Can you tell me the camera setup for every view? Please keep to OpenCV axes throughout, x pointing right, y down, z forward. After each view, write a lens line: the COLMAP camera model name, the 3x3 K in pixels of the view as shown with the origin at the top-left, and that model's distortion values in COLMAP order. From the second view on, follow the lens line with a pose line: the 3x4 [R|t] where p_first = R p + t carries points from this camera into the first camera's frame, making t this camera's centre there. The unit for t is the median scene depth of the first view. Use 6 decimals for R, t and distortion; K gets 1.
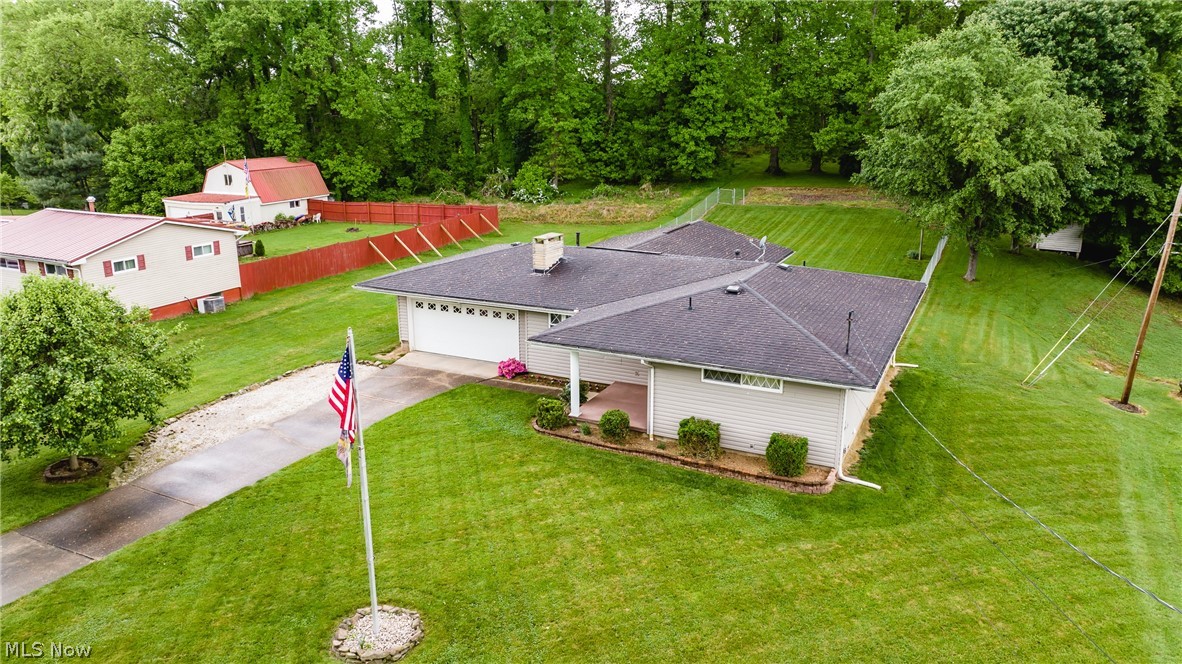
lens RADIAL K [[837.2, 0, 591.0], [0, 837.2, 332.0], [0, 0, 1]] dist [-0.030371, 0.043641]
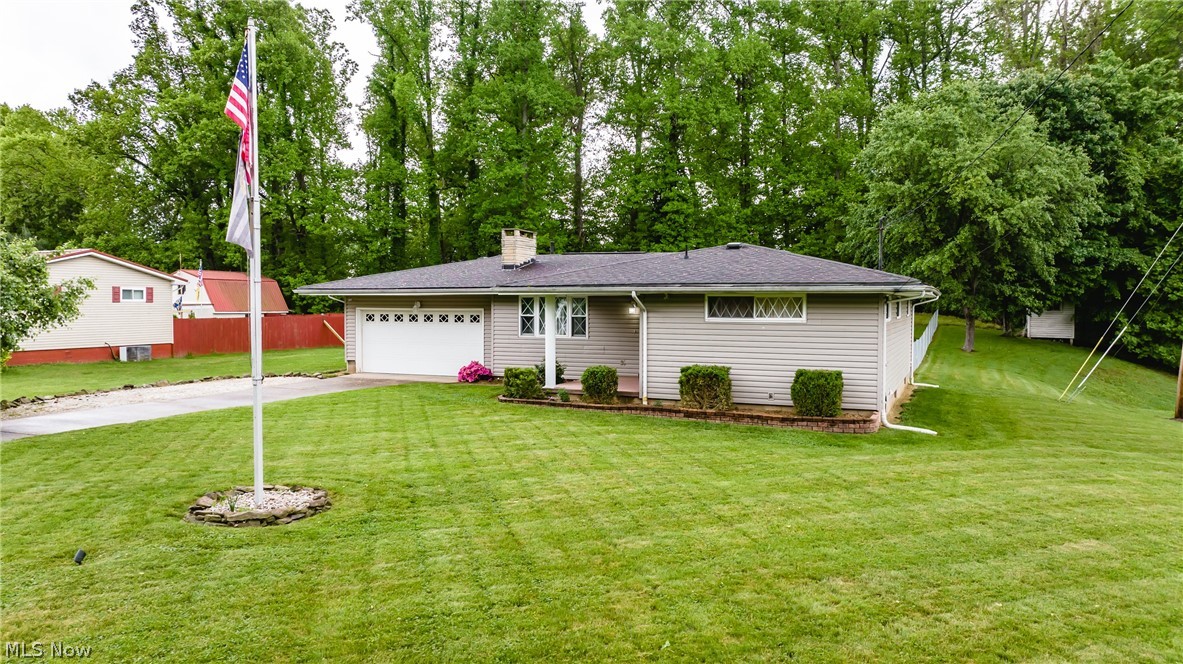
lens RADIAL K [[831.3, 0, 588.7], [0, 831.3, 336.4], [0, 0, 1]] dist [-0.016340, 0.001696]
pose [[0.999298, 0.003283, 0.037325, -0.007185], [0.005344, 0.973482, -0.228702, 0.142396], [-0.037086, 0.228741, 0.972781, 0.115890]]
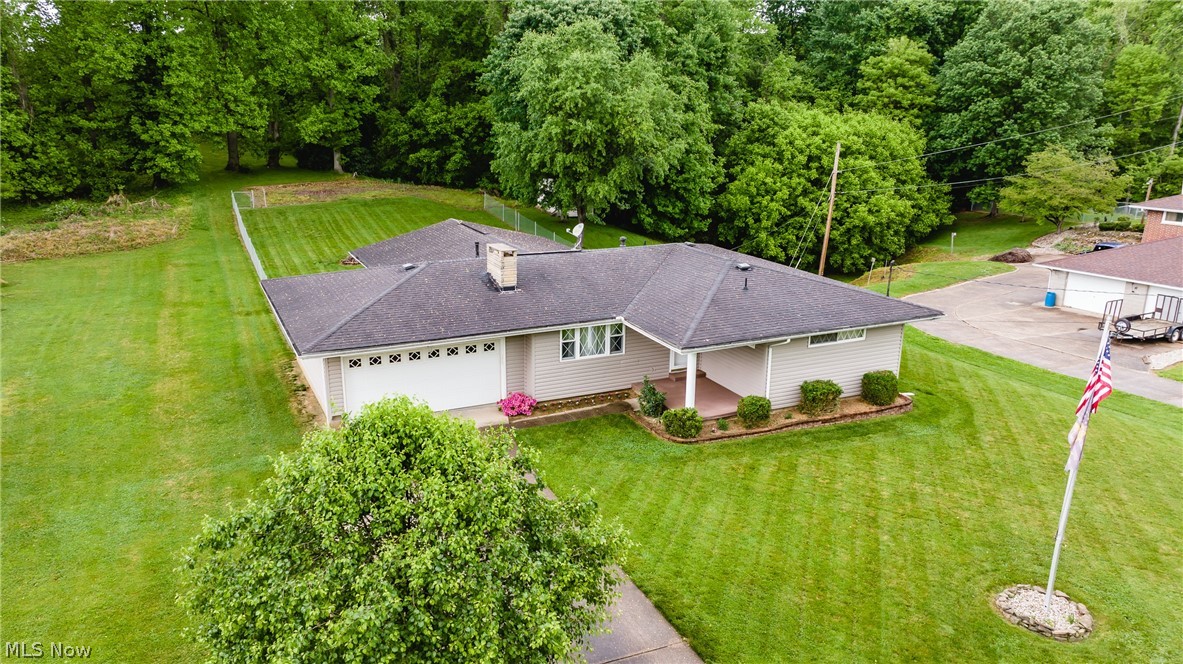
lens RADIAL K [[884.4, 0, 561.1], [0, 884.4, 334.9], [0, 0, 1]] dist [-0.017628, -0.004226]
pose [[0.640032, -0.202639, 0.741146, -0.511981], [0.200493, 0.975223, 0.093500, -0.071989], [-0.741729, 0.088752, 0.664802, 0.254719]]
